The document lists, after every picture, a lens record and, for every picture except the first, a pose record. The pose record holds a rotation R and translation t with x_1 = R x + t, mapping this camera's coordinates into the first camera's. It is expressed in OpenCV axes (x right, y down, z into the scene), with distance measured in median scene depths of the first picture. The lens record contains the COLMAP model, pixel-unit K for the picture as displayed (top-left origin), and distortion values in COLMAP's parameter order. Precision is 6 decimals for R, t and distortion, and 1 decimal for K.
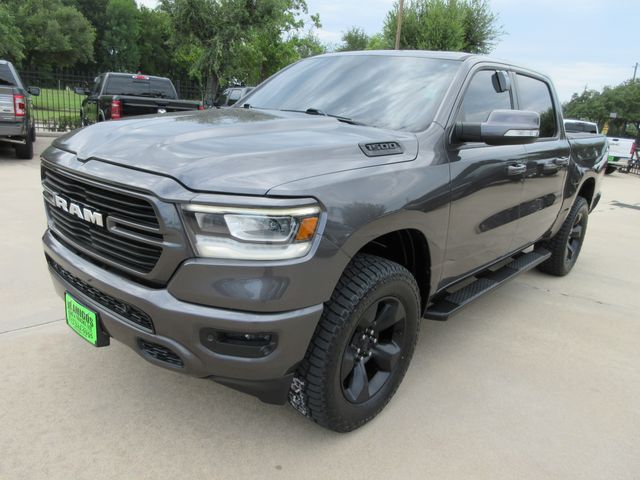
lens RADIAL K [[471.5, 0, 318.6], [0, 471.5, 236.2], [0, 0, 1]] dist [0.010577, -0.003466]
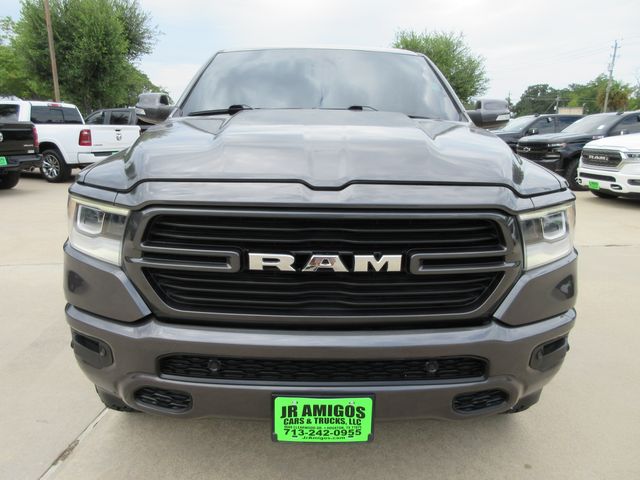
lens RADIAL K [[471.5, 0, 318.4], [0, 471.5, 242.5], [0, 0, 1]] dist [0.010577, -0.003466]
pose [[0.756705, -0.225985, 0.613456, -0.902522], [0.219625, 0.971694, 0.087043, -0.141050], [-0.615762, 0.068864, 0.784917, 0.463373]]
